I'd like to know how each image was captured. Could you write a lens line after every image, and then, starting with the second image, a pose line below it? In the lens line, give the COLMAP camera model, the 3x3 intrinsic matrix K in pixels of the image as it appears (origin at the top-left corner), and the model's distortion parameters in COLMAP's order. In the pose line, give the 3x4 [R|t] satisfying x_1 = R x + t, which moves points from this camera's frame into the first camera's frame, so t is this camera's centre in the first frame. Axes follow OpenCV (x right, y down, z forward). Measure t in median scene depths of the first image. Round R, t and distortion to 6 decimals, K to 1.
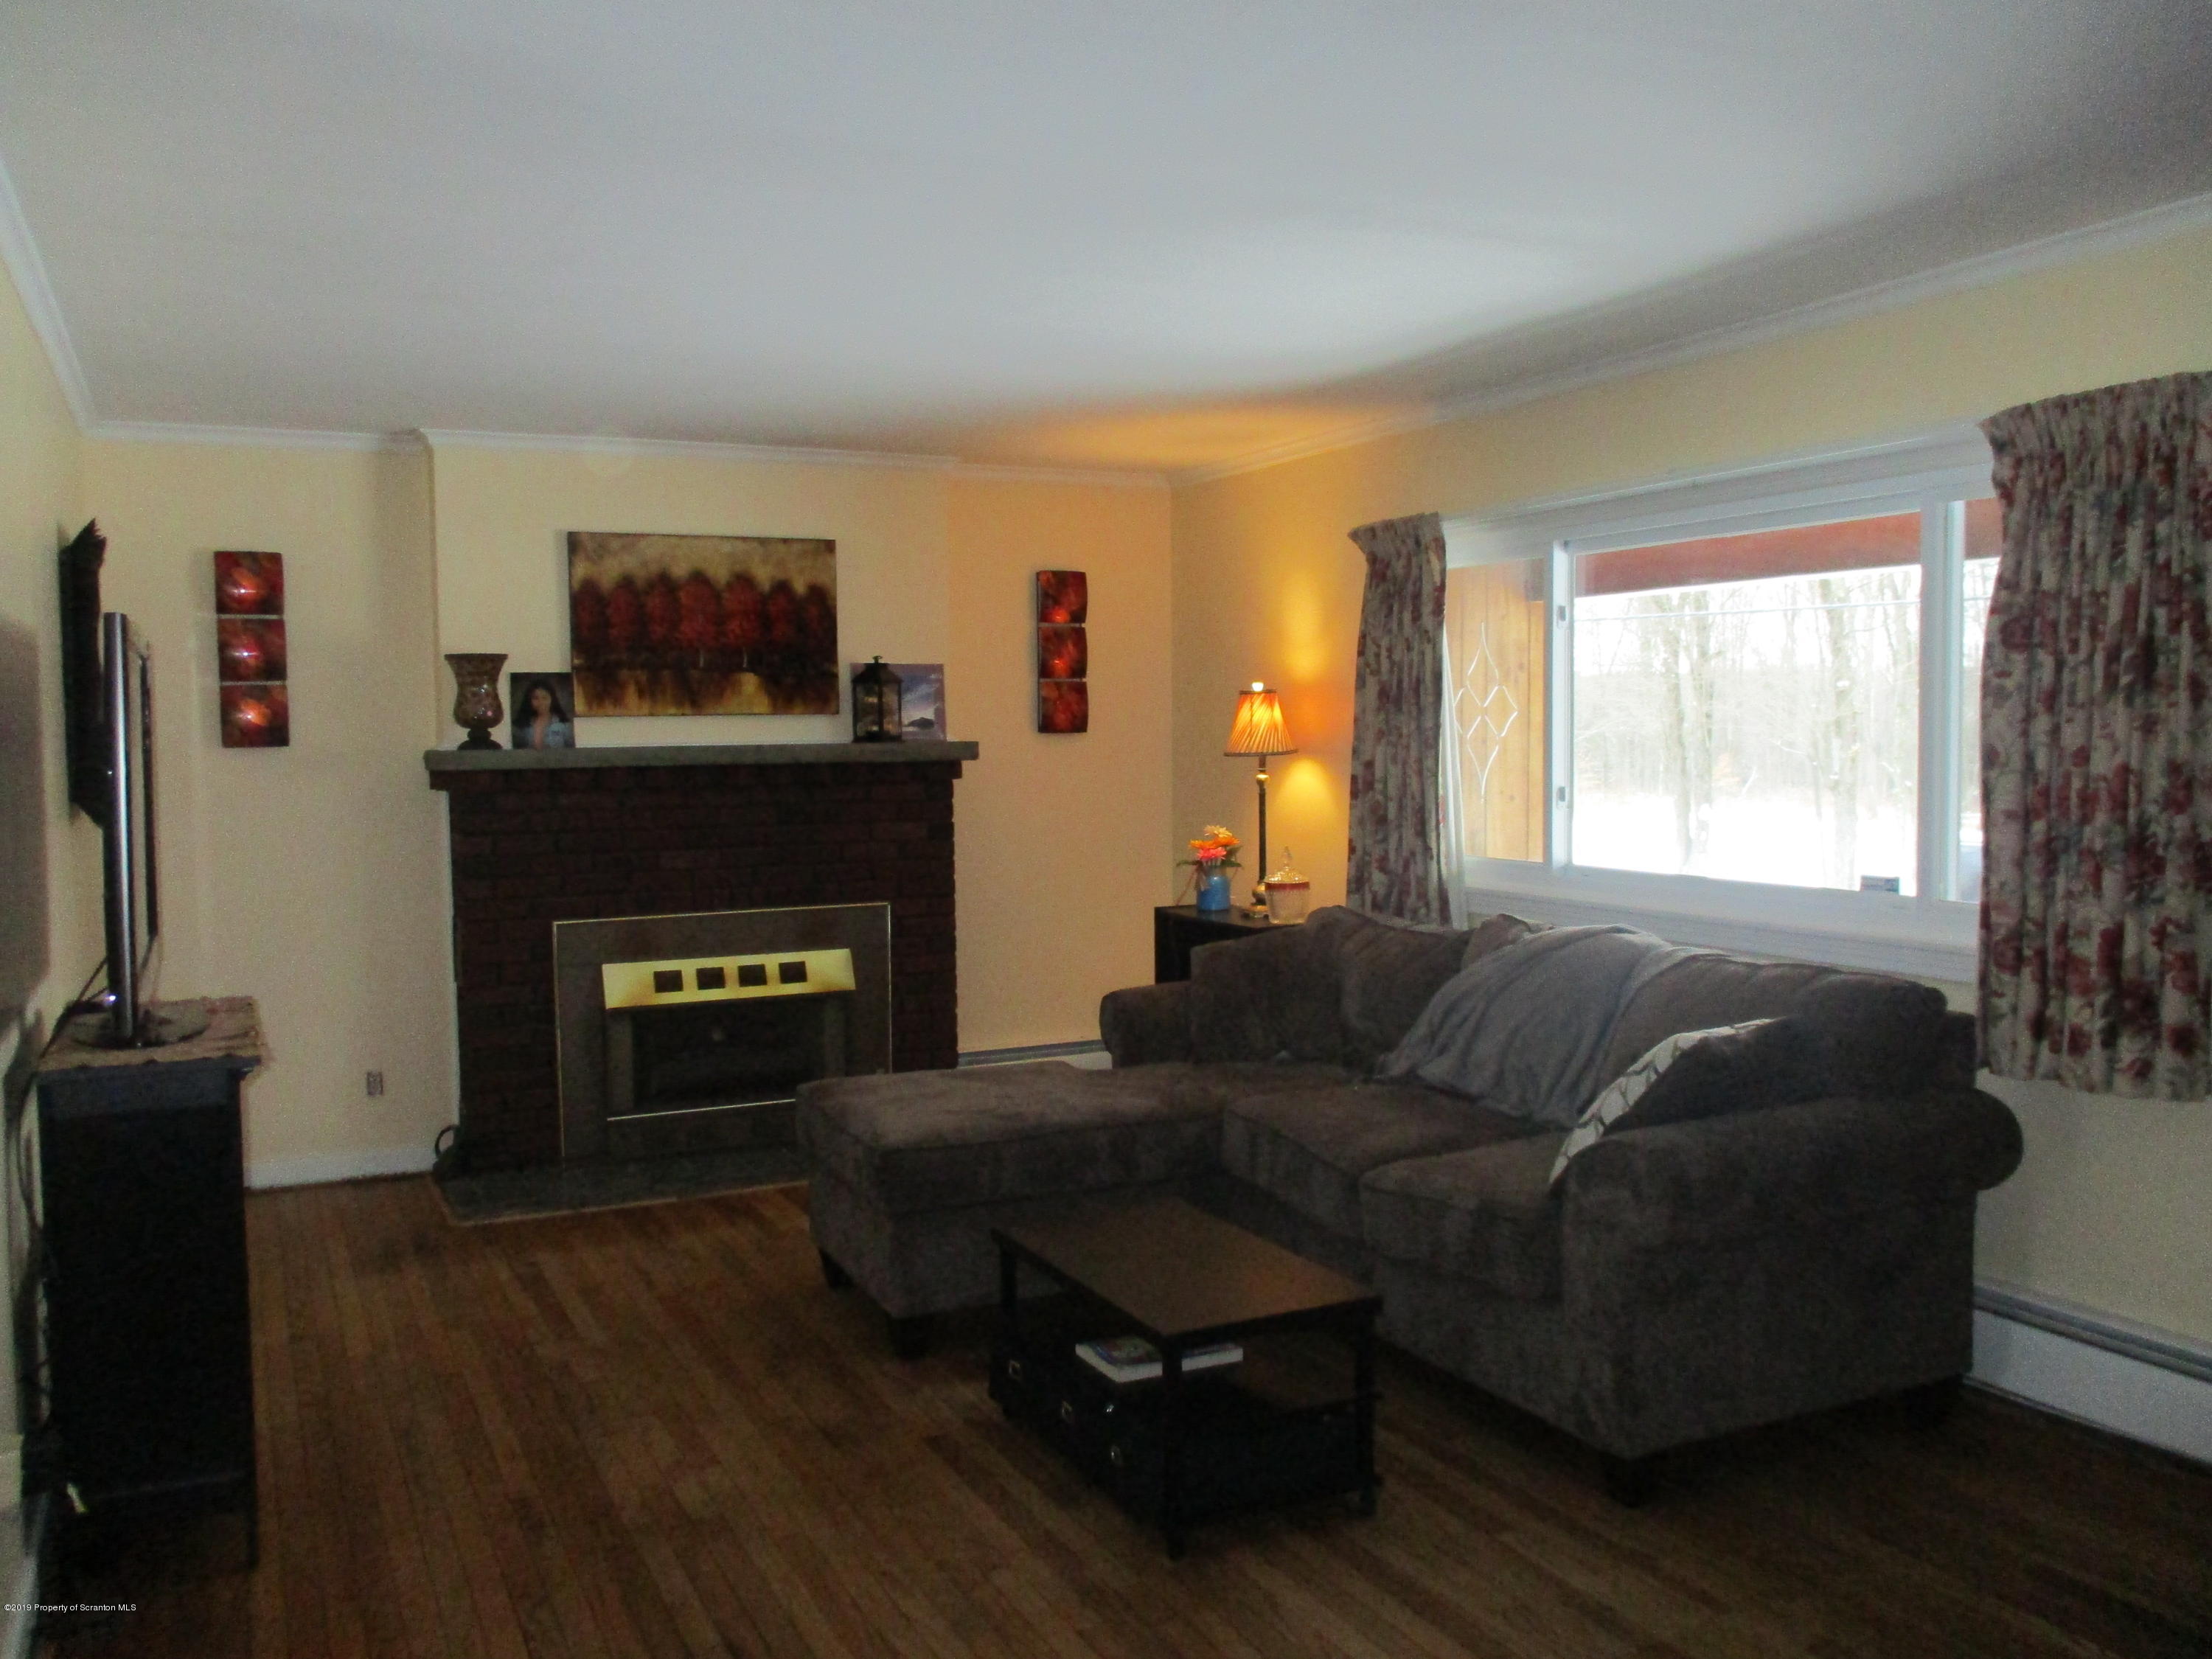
lens RADIAL K [[1789.9, 0, 1090.9], [0, 1789.9, 828.4], [0, 0, 1]] dist [-0.038626, -0.006076]
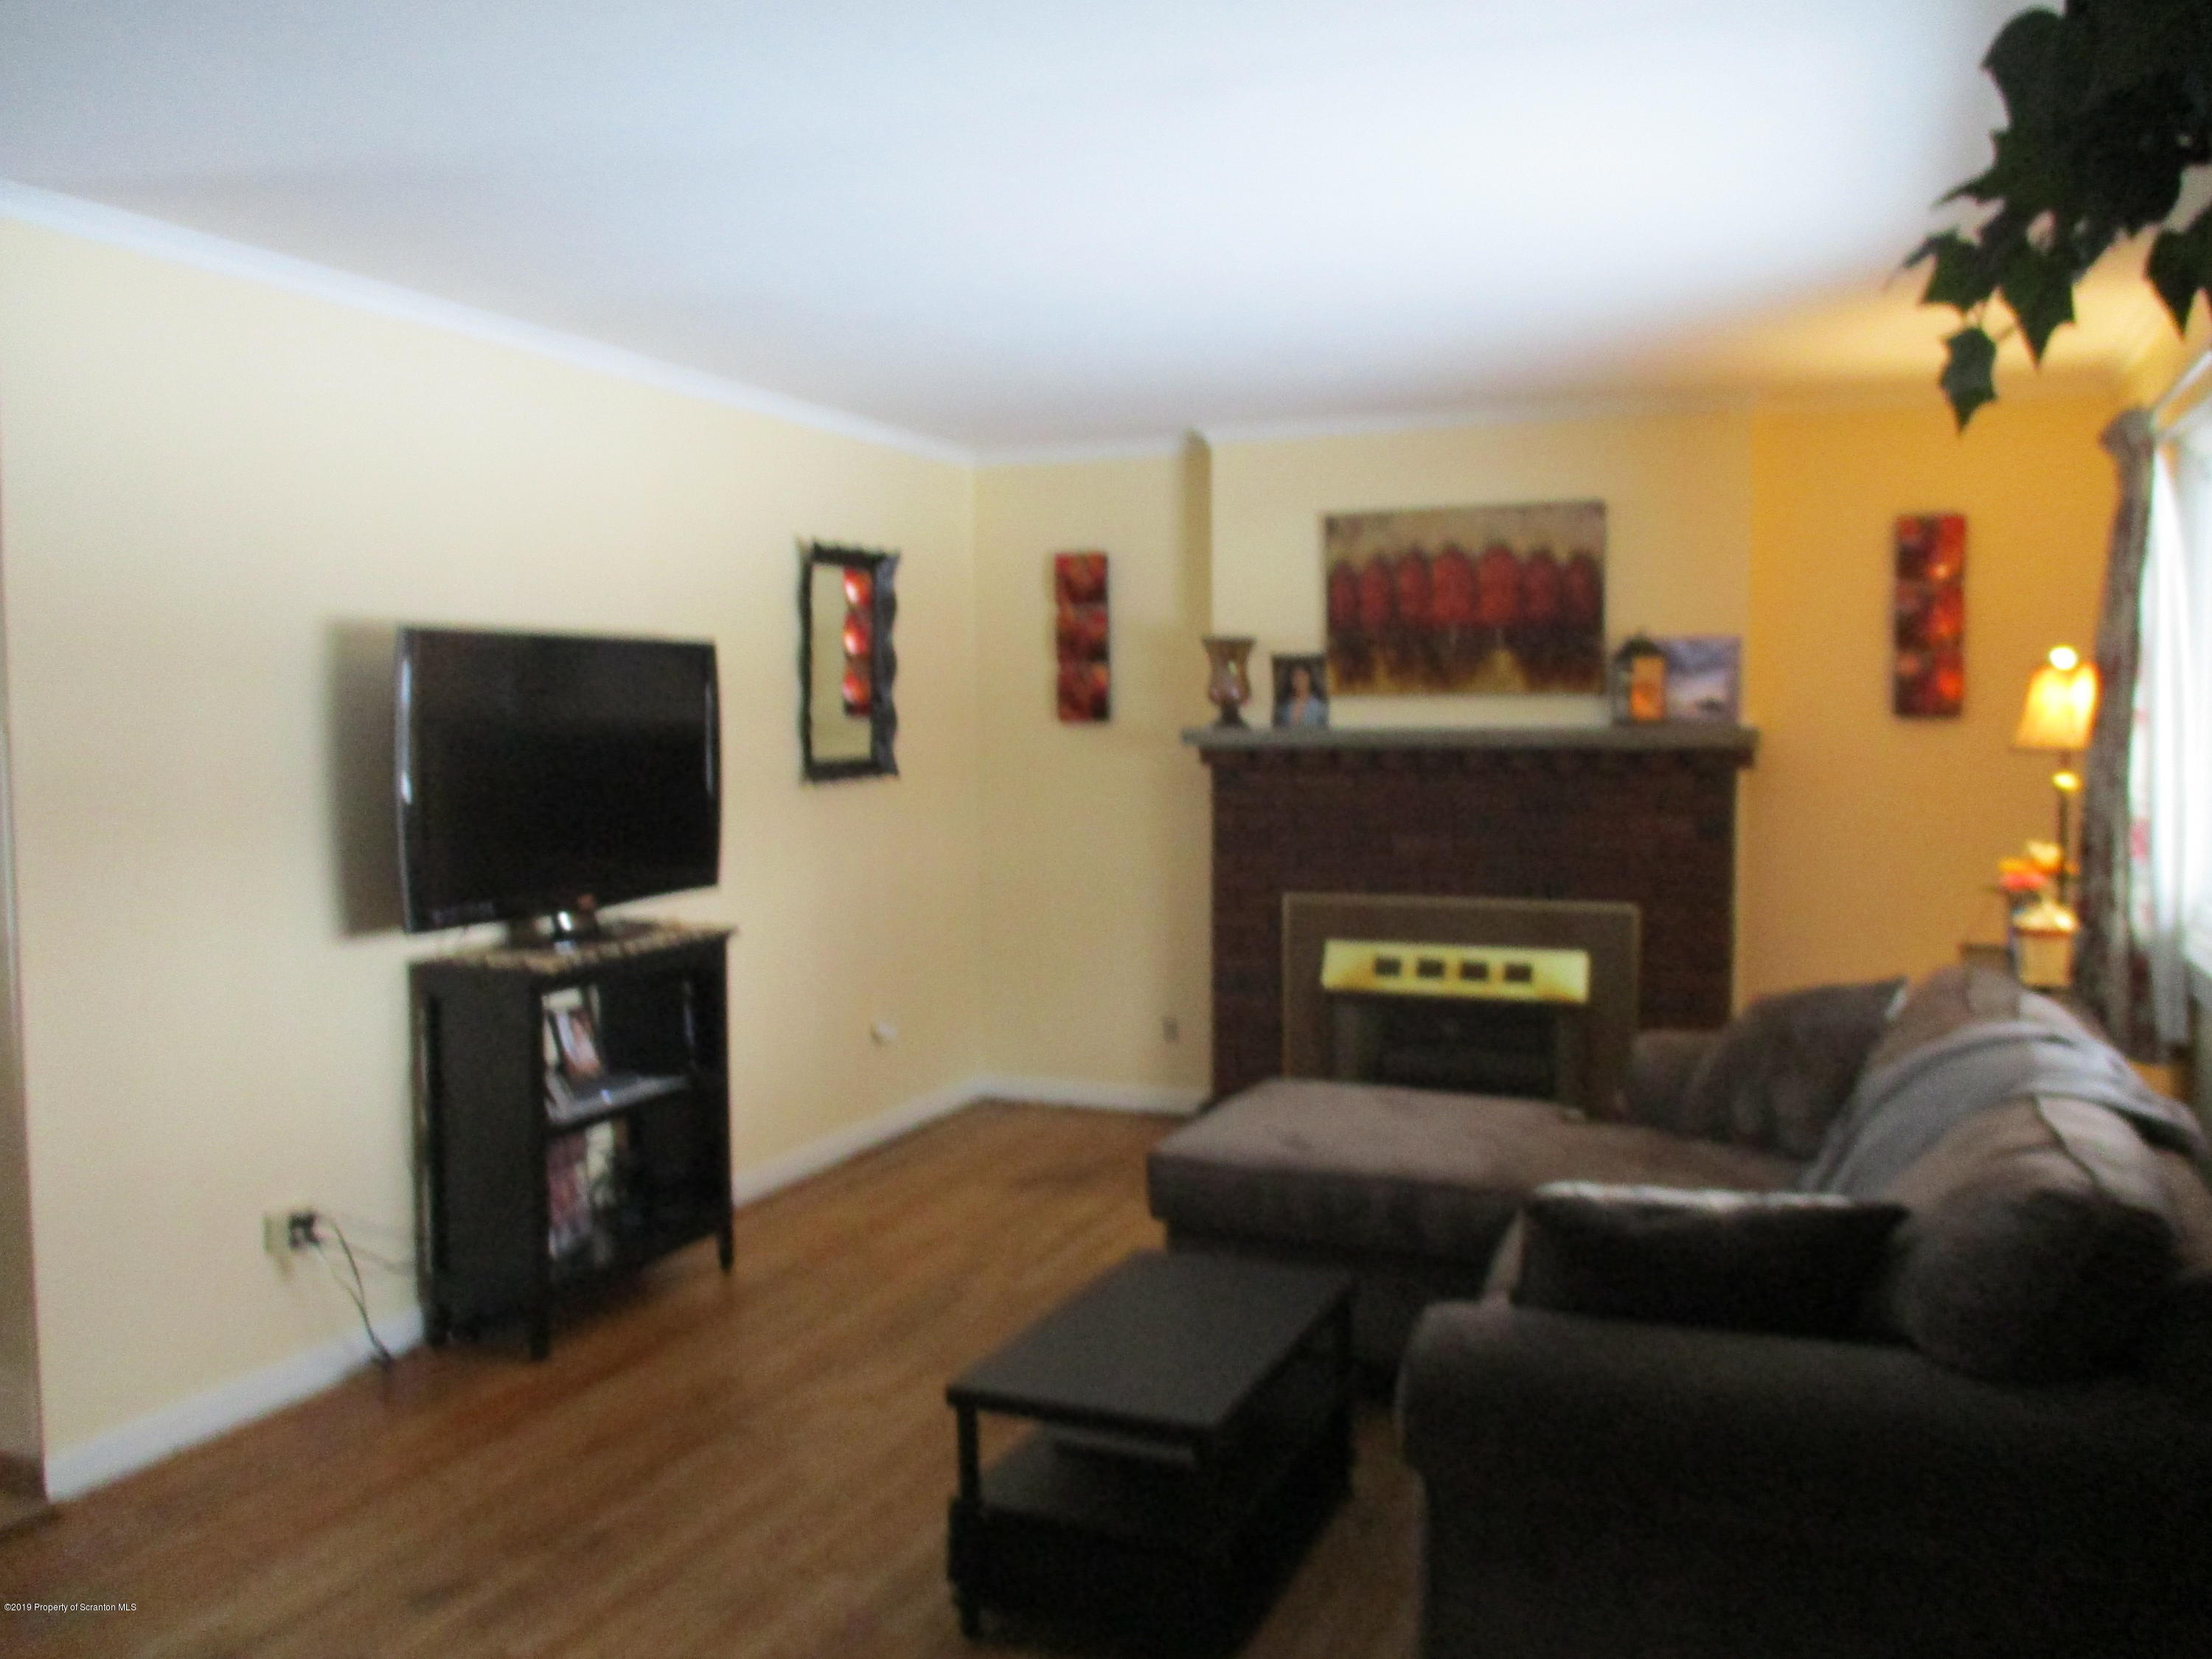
lens RADIAL K [[1789.9, 0, 1105.6], [0, 1789.9, 831.5], [0, 0, 1]] dist [-0.038626, -0.006076]
pose [[0.674363, 0.057747, -0.736138, 0.613615], [-0.045337, 0.998294, 0.036779, -0.028798], [0.737006, 0.008571, 0.675831, 0.357919]]
